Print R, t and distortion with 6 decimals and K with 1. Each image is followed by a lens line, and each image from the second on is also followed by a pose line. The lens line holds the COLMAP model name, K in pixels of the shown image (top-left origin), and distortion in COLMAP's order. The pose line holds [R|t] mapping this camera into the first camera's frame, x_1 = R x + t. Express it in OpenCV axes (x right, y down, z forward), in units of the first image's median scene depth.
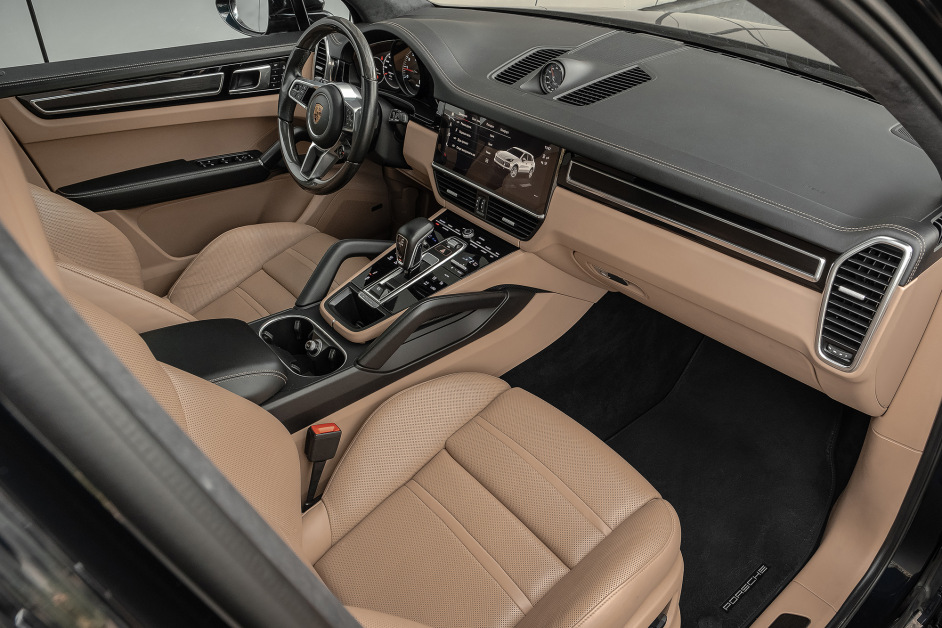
lens RADIAL K [[652.6, 0, 483.2], [0, 652.6, 309.9], [0, 0, 1]] dist [-0.025230, -0.000168]
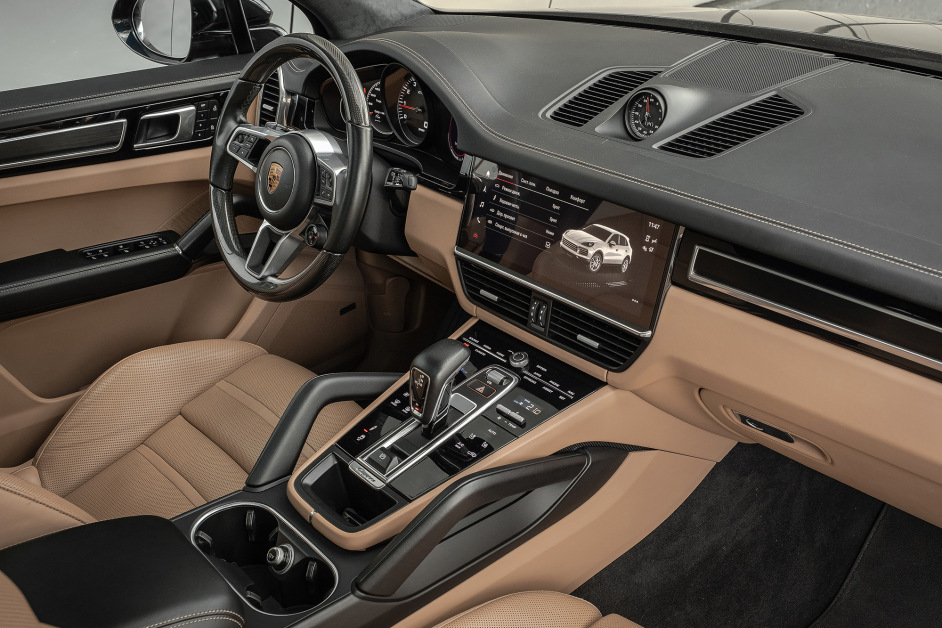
lens RADIAL K [[949.1, 0, 441.2], [0, 949.1, 316.1], [0, 0, 1]] dist [-0.043959, 0.004986]
pose [[0.999402, -0.026723, -0.021960, -0.076739], [0.023834, 0.992161, -0.122675, -0.049375], [0.025066, 0.122079, 0.992204, 0.092892]]
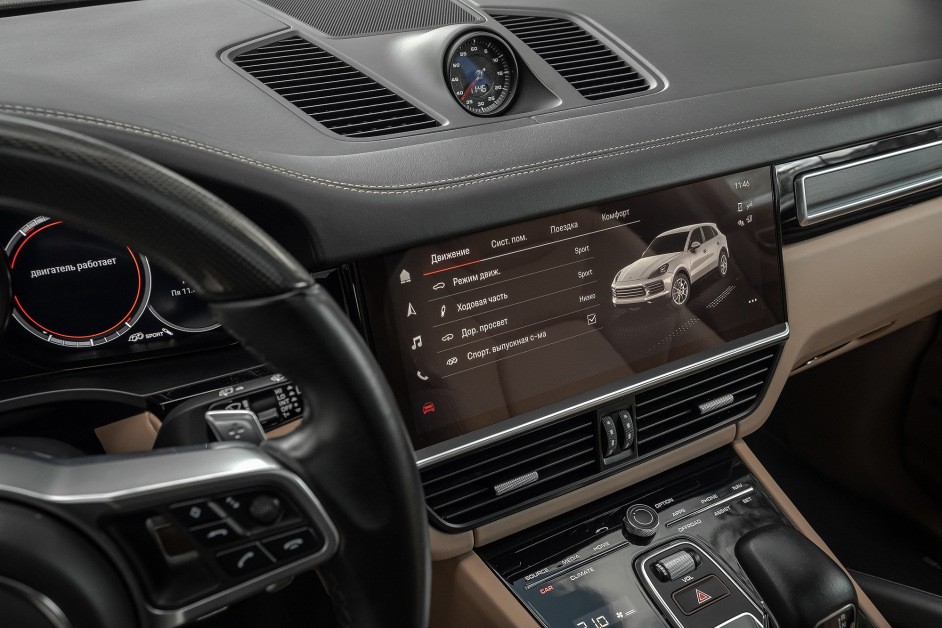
lens RADIAL K [[889.3, 0, 536.9], [0, 889.3, 298.8], [0, 0, 1]] dist [0.000036, 0.005068]
pose [[0.165709, -0.453838, 0.875541, -0.395461], [0.567815, 0.769793, 0.291556, -0.380125], [-0.806304, 0.448832, 0.385258, 0.812145]]
